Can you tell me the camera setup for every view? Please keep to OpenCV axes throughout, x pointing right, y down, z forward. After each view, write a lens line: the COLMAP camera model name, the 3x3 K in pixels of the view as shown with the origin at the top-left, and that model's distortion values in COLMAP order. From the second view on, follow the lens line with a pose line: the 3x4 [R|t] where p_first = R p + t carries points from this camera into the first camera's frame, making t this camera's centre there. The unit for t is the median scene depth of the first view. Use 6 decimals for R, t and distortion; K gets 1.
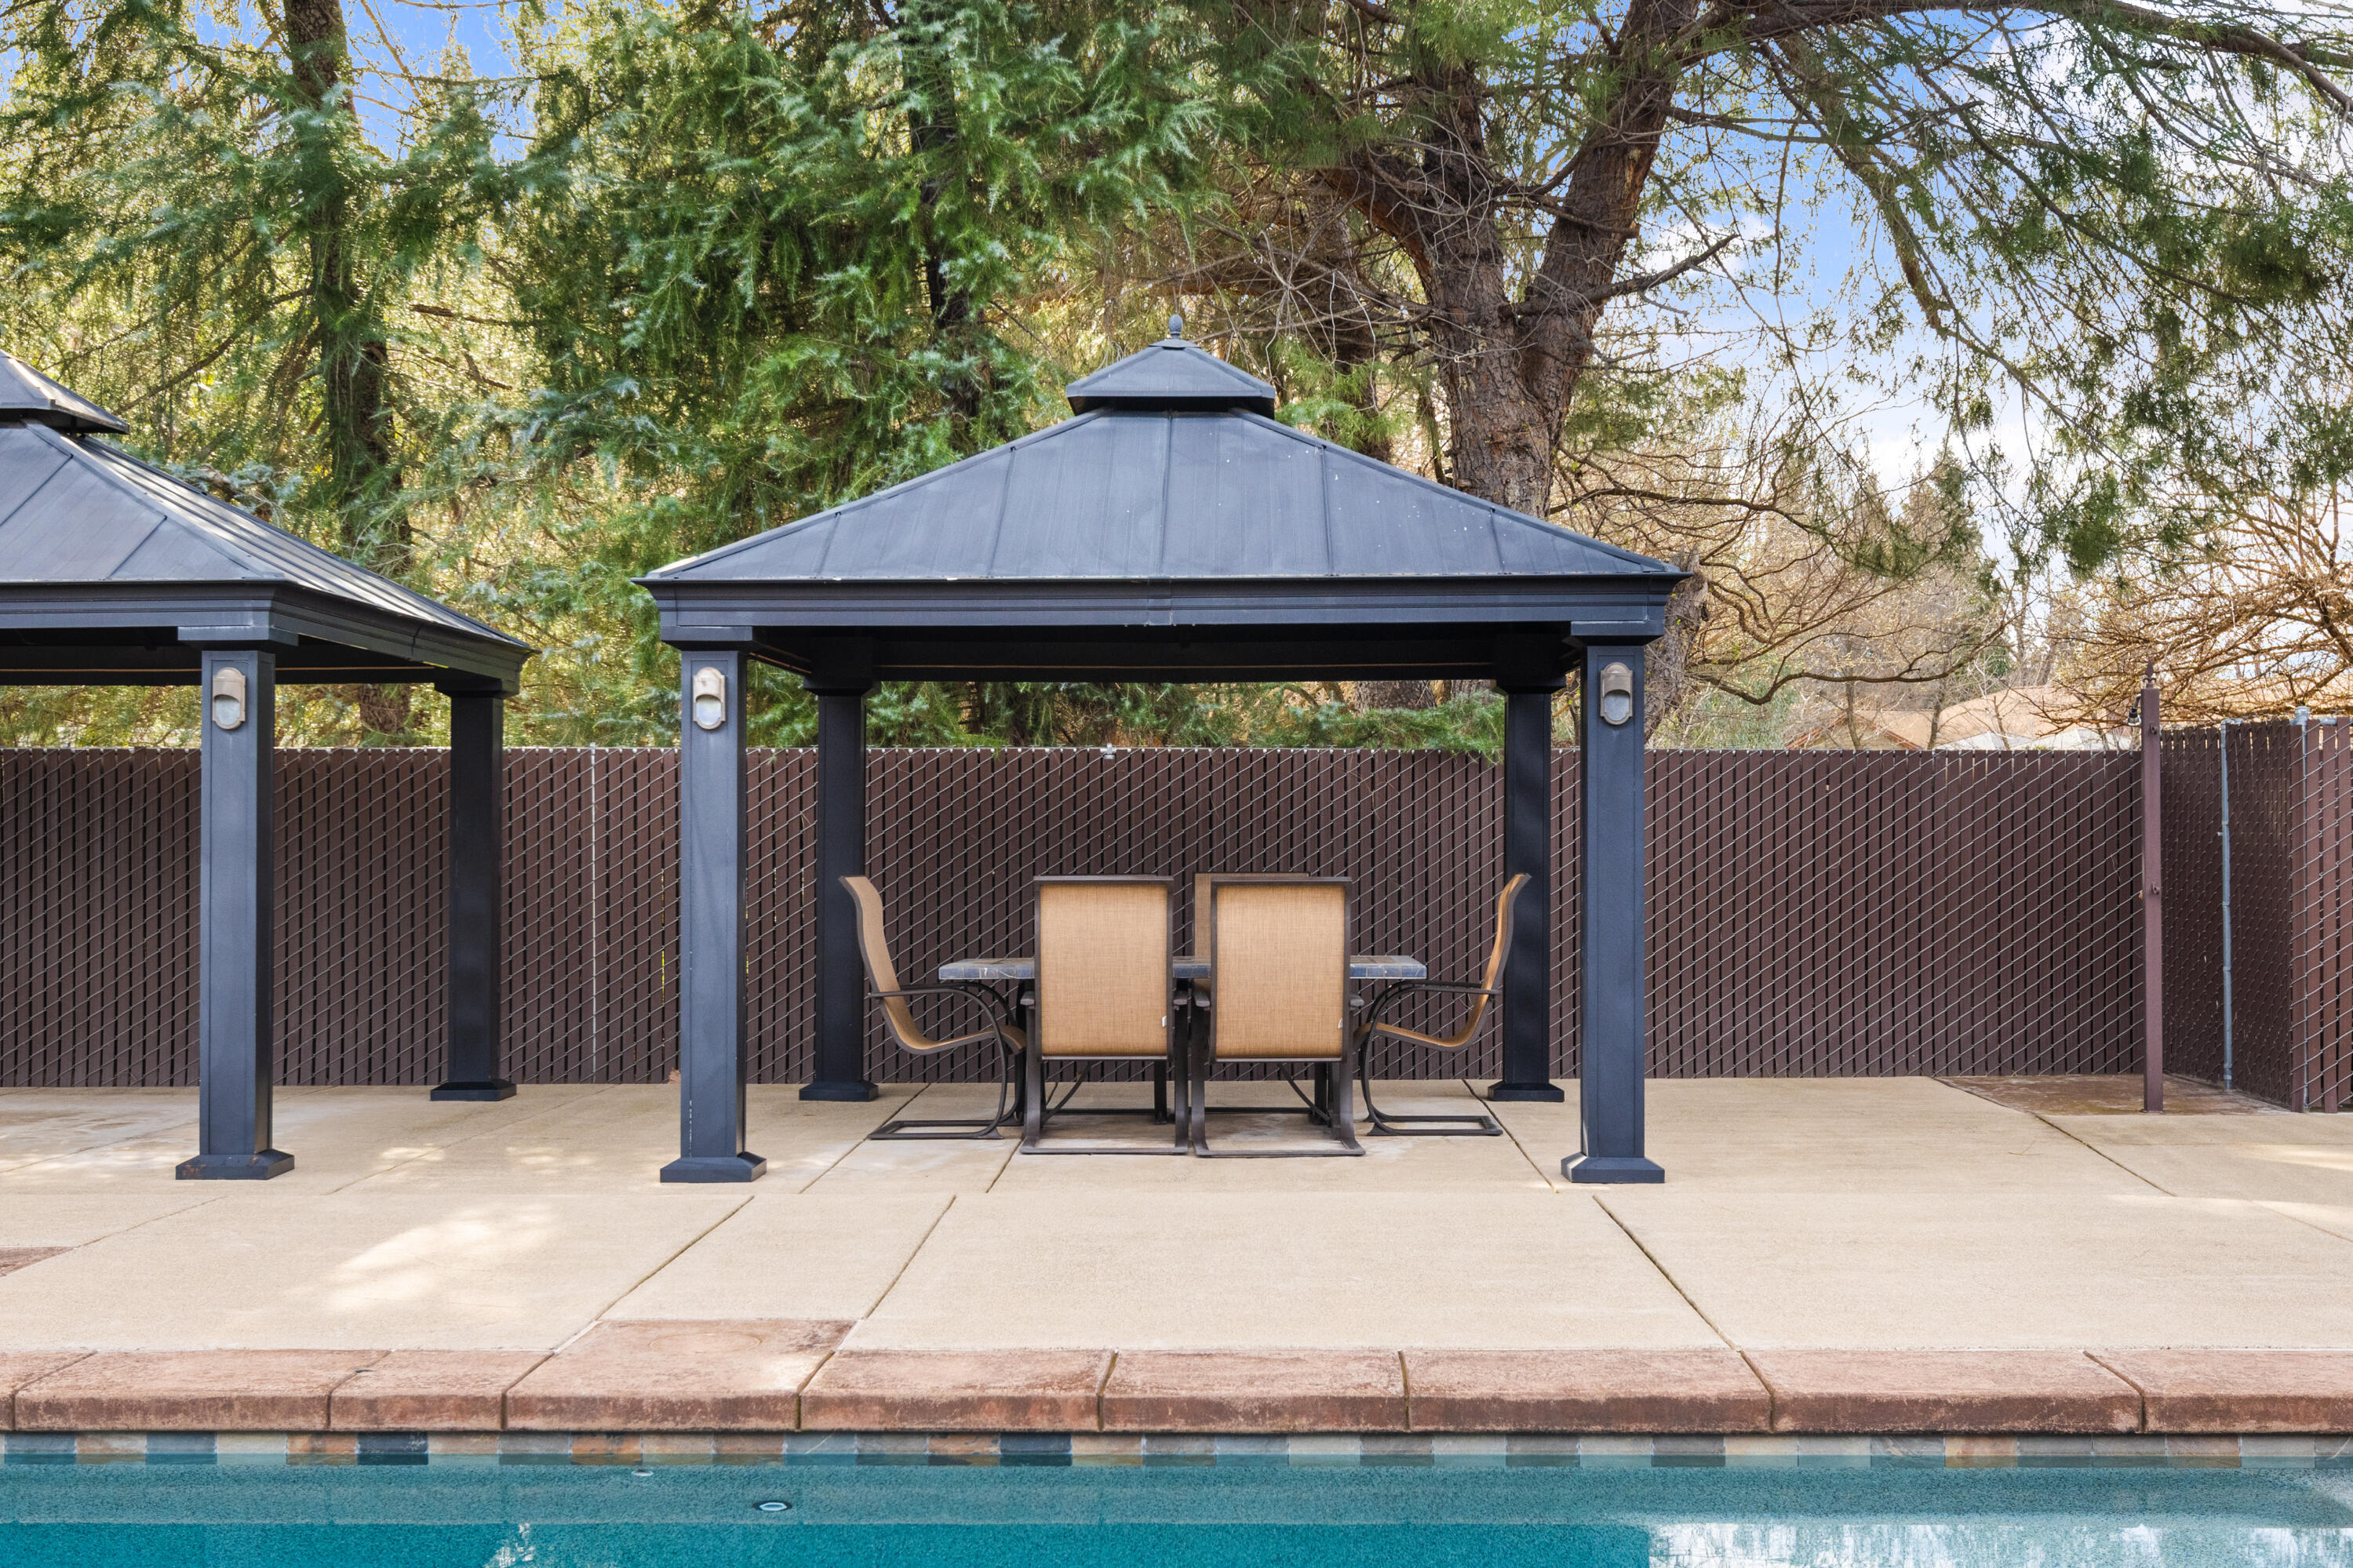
lens RADIAL K [[2845.6, 0, 1176.5], [0, 2845.6, 784.0], [0, 0, 1]] dist [0.004281, -0.009143]
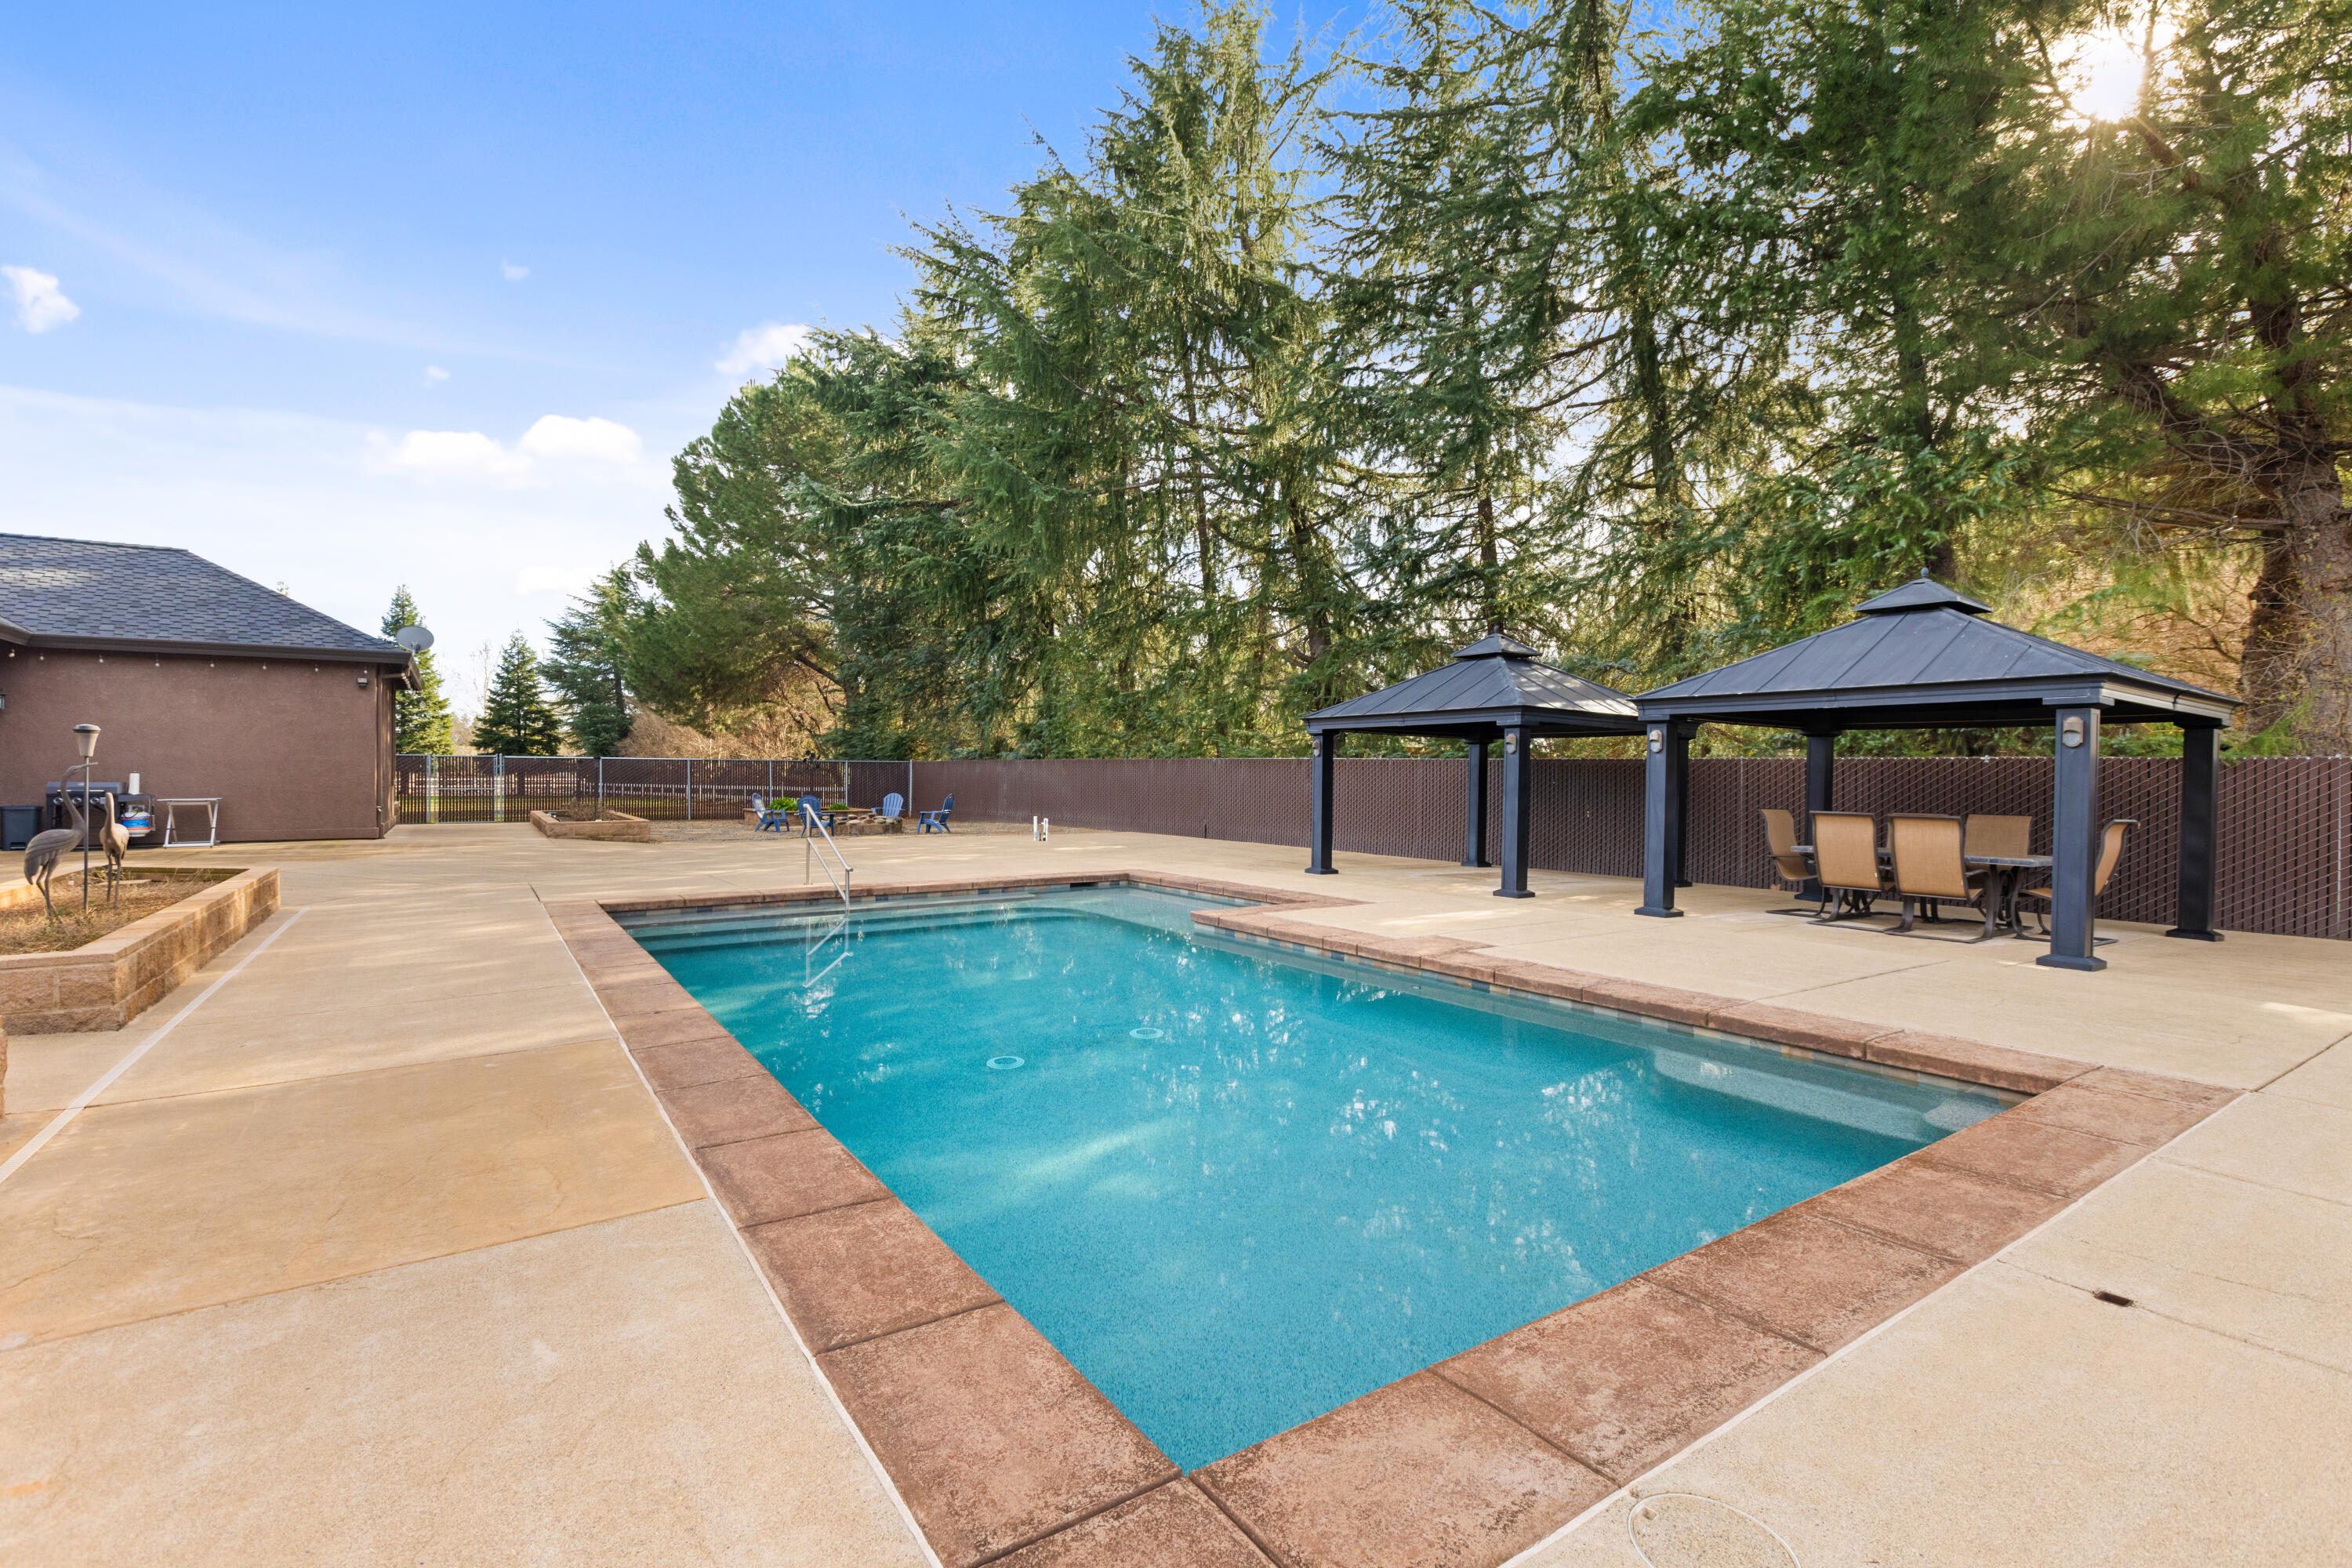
lens RADIAL K [[1026.9, 0, 1176.0], [0, 1026.9, 784.0], [0, 0, 1]] dist [0.000043, 0.000025]
pose [[0.600680, 0.016630, -0.799317, 0.348499], [-0.004888, 0.999841, 0.017129, -0.003306], [0.799475, -0.006382, 0.600666, 0.030573]]
